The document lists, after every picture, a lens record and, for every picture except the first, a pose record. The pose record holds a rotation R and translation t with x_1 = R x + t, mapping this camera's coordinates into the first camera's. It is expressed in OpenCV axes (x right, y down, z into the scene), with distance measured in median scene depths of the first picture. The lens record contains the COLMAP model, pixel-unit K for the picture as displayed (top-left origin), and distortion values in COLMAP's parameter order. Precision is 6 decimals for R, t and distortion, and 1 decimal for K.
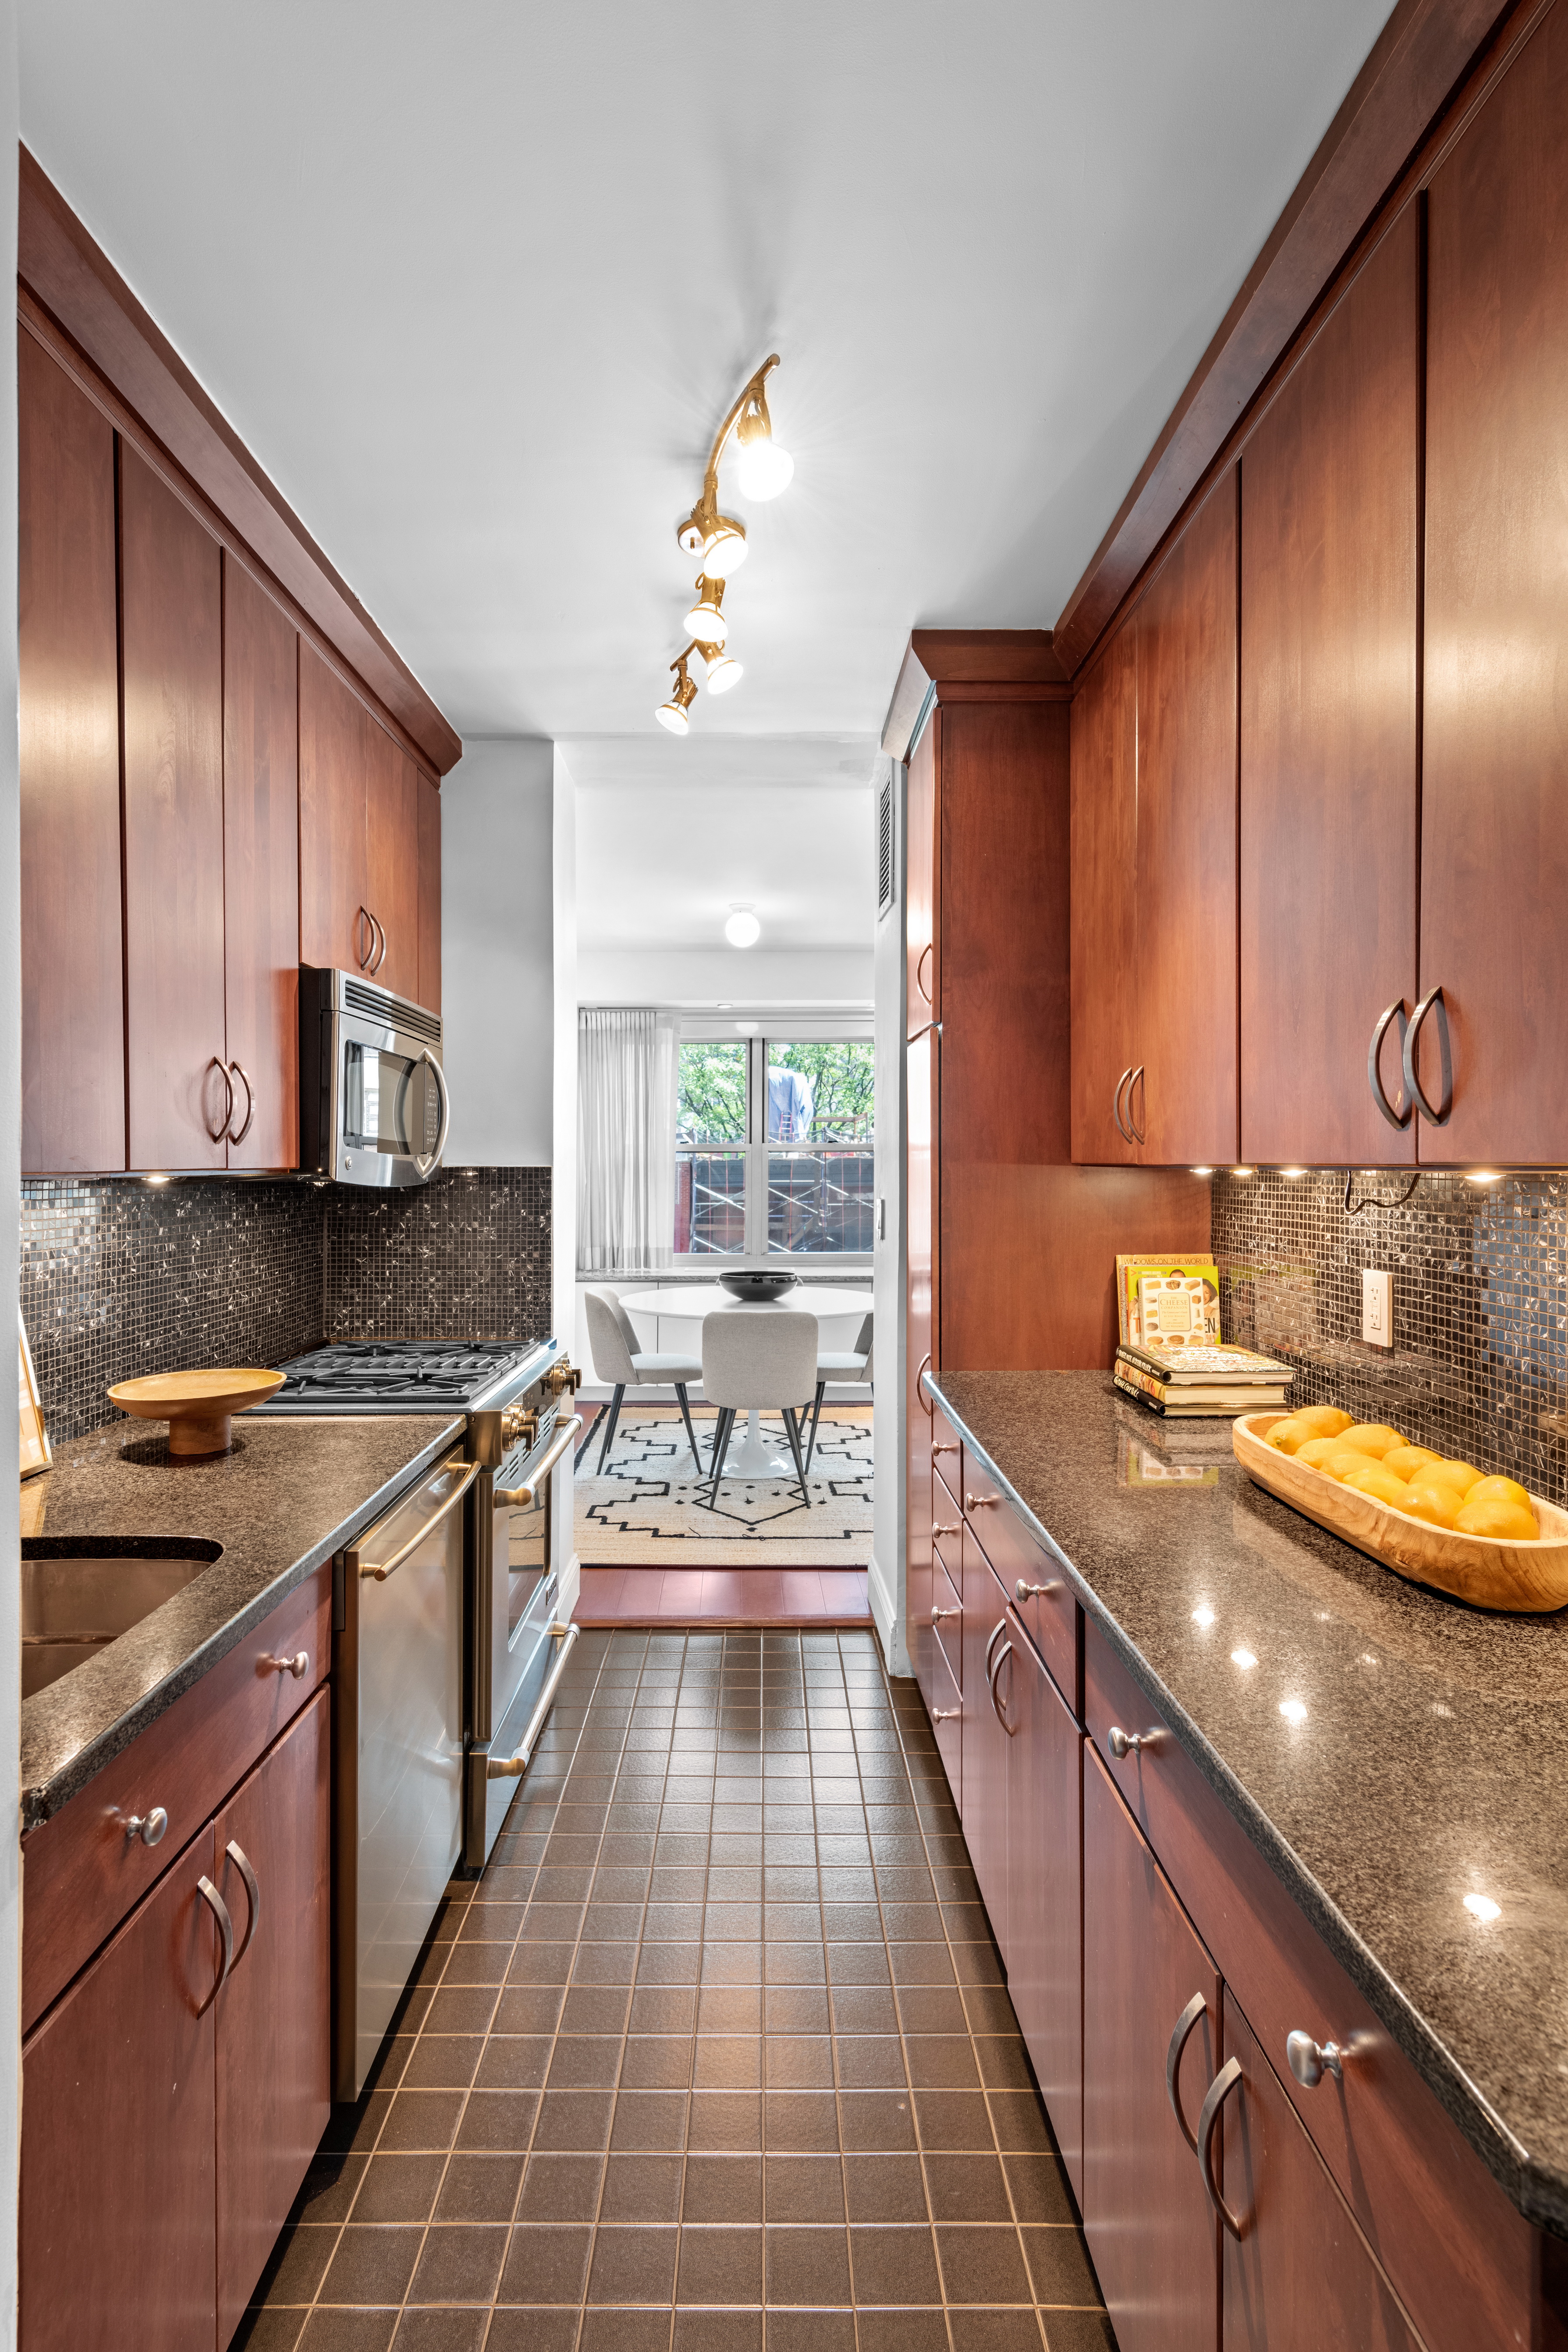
lens RADIAL K [[1152.7, 0, 778.7], [0, 1152.7, 1167.0], [0, 0, 1]] dist [0.002424, -0.002271]
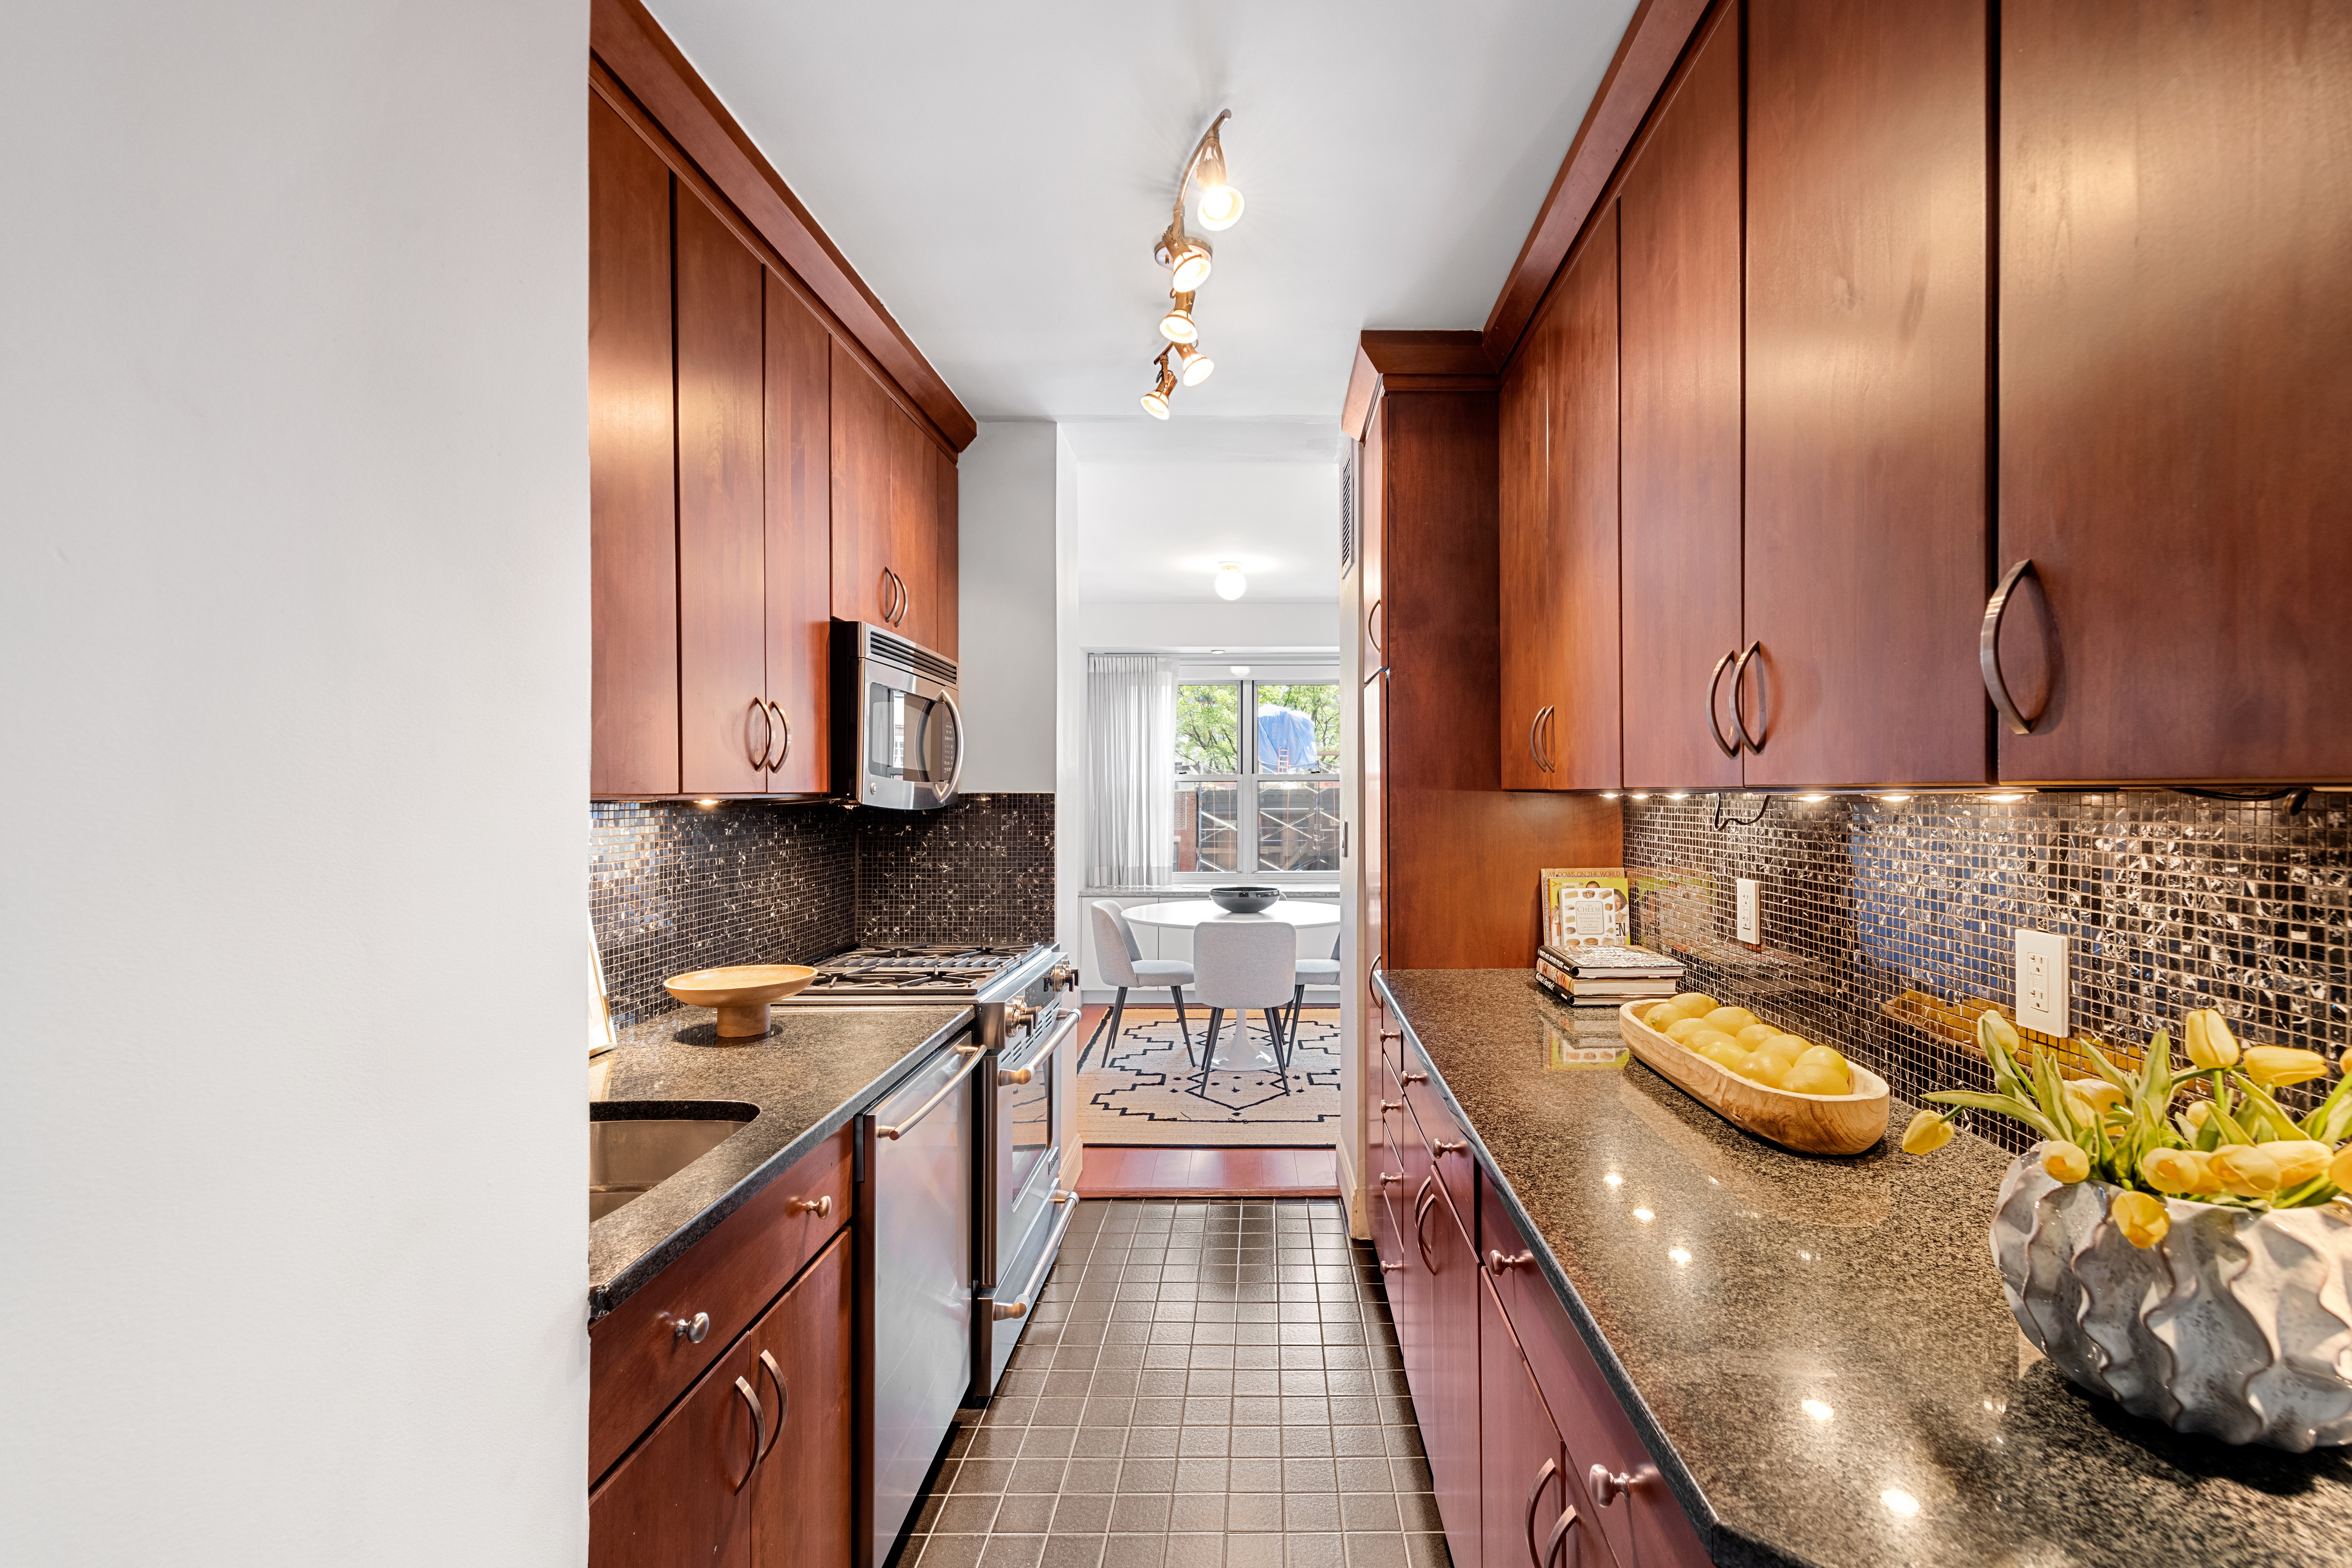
lens RADIAL K [[1042.5, 0, 1284.7], [0, 1042.5, 792.1], [0, 0, 1]] dist [-0.000756, 0.000710]
pose [[0.999979, -0.000003, 0.006442, 0.035865], [0.000031, 0.999990, -0.004360, 0.004785], [-0.006442, 0.004360, 0.999970, -0.054753]]
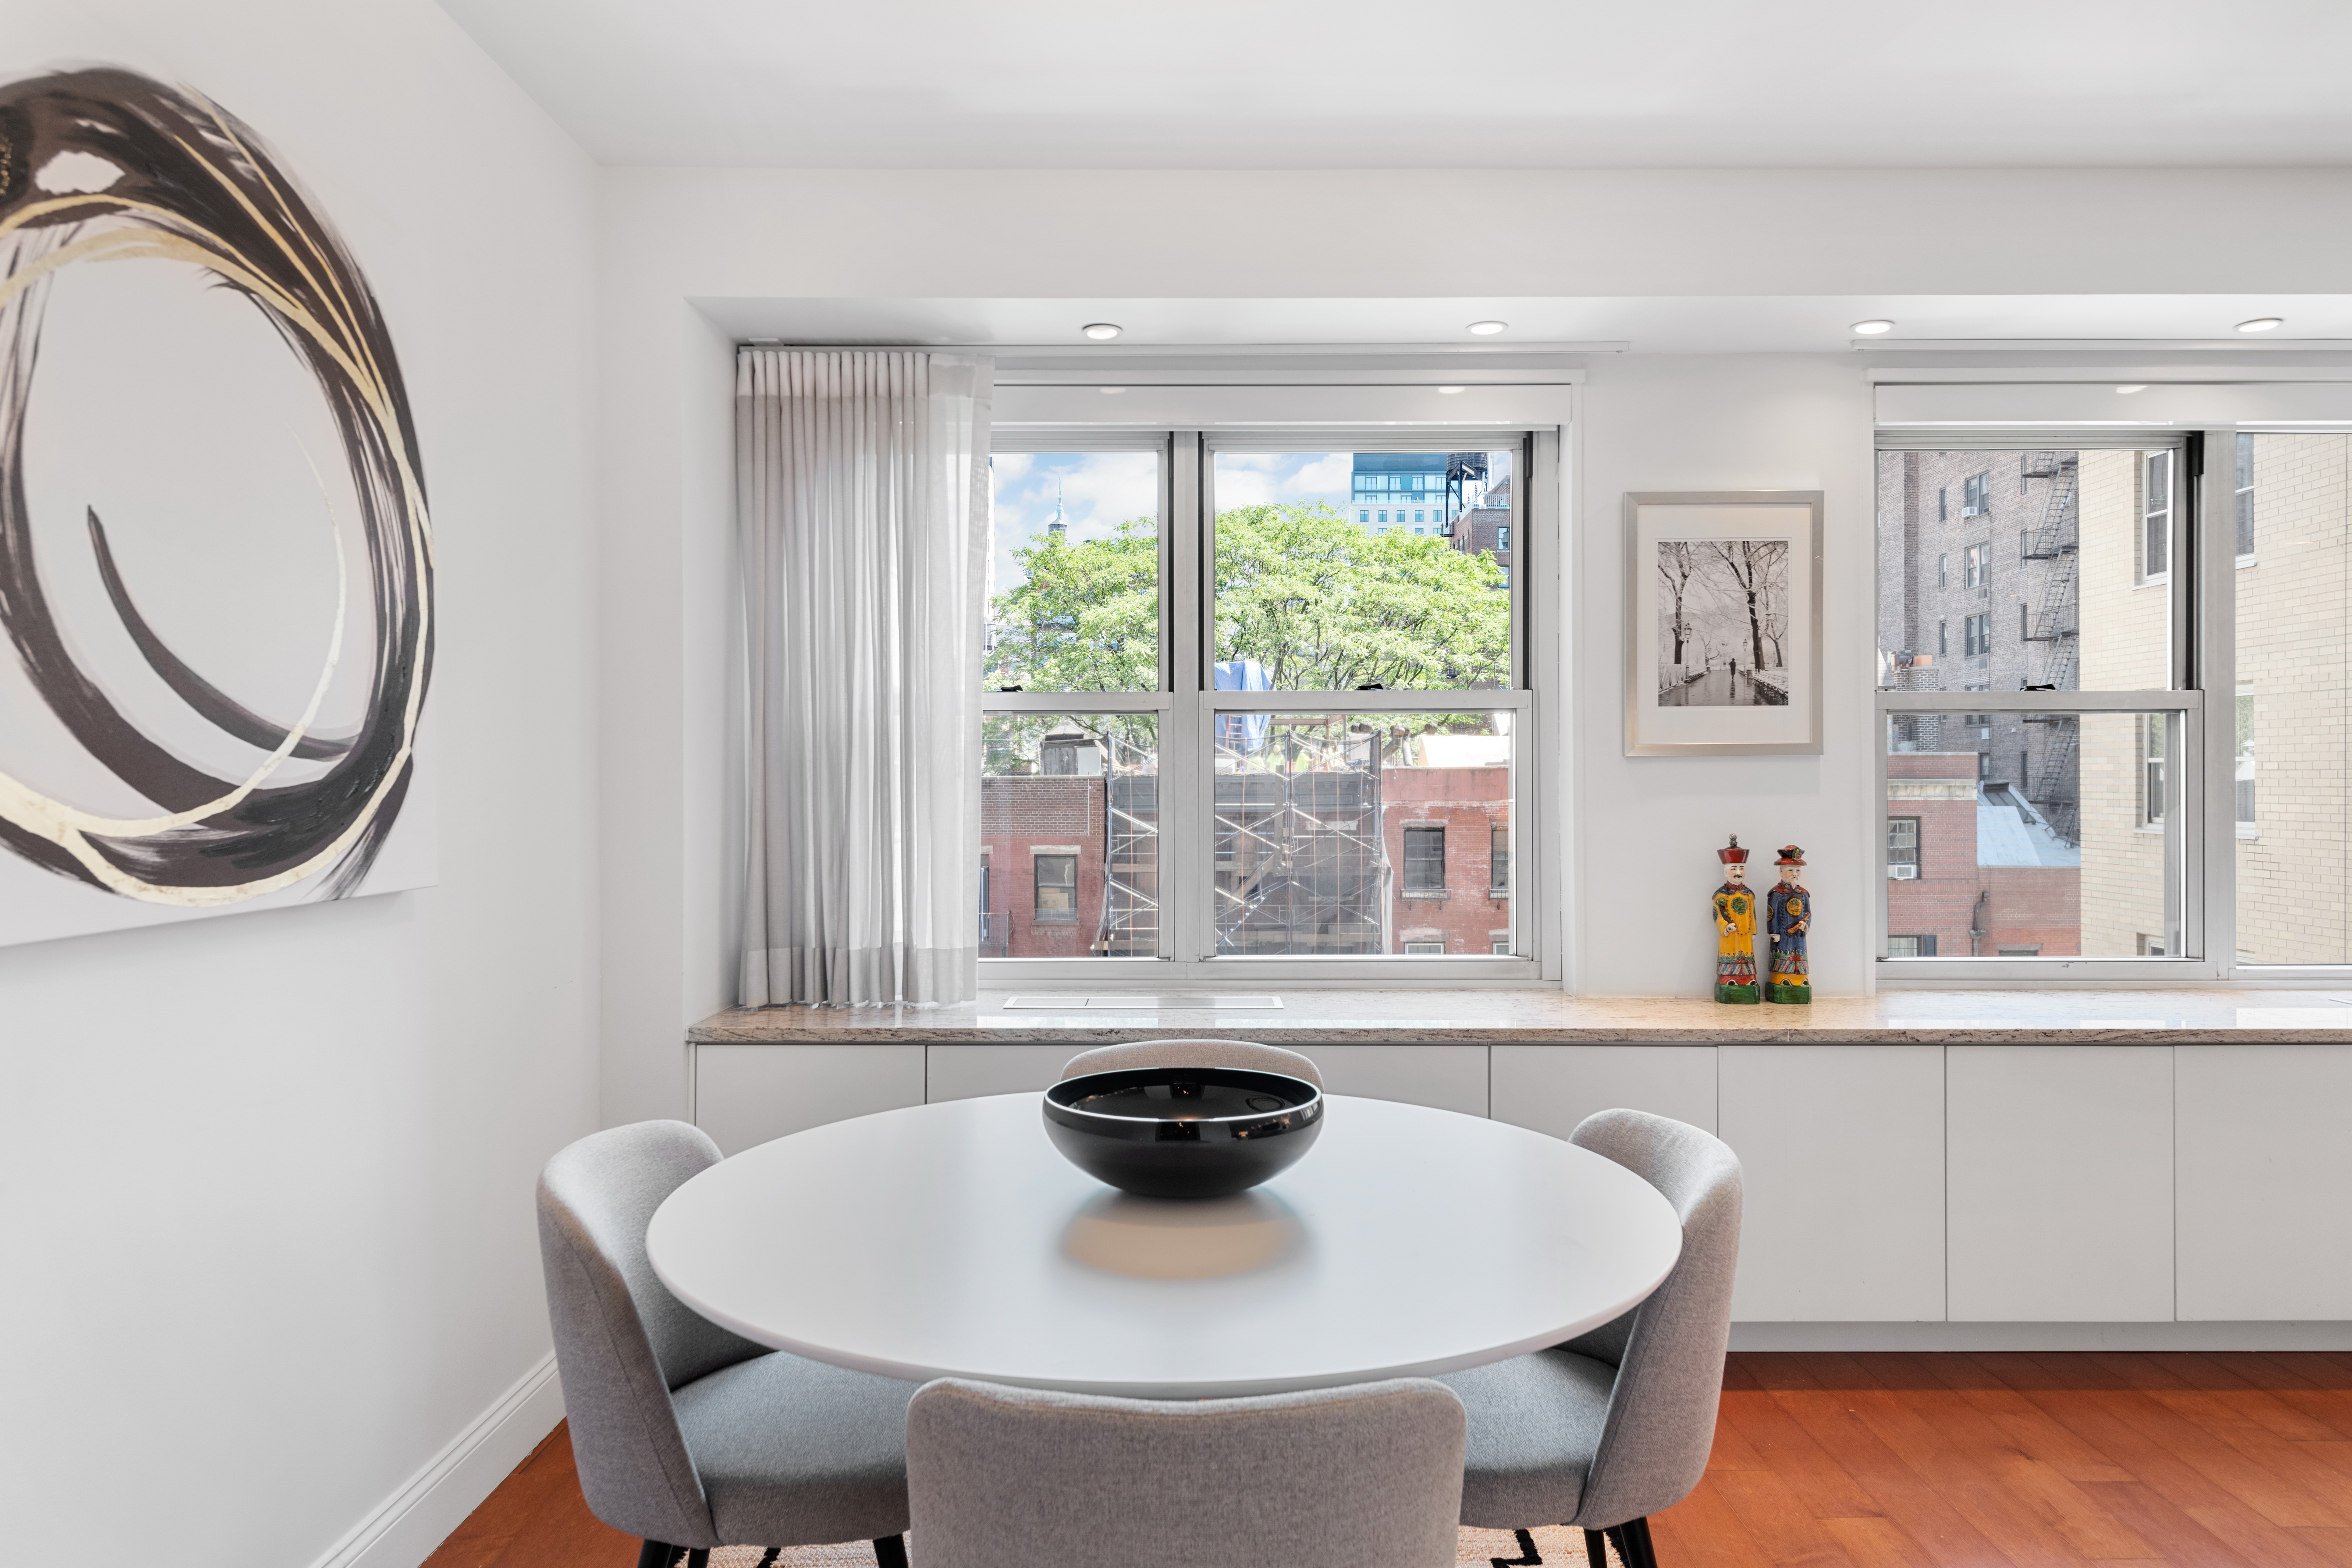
lens RADIAL K [[1481.1, 0, 1176.0], [0, 1481.1, 784.0], [0, 0, 1]] dist [0.022065, -0.000130]
pose [[0.999472, -0.000999, -0.032487, -0.018013], [0.000909, 0.999996, -0.002809, 0.047003], [0.032490, 0.002778, 0.999468, 1.583100]]
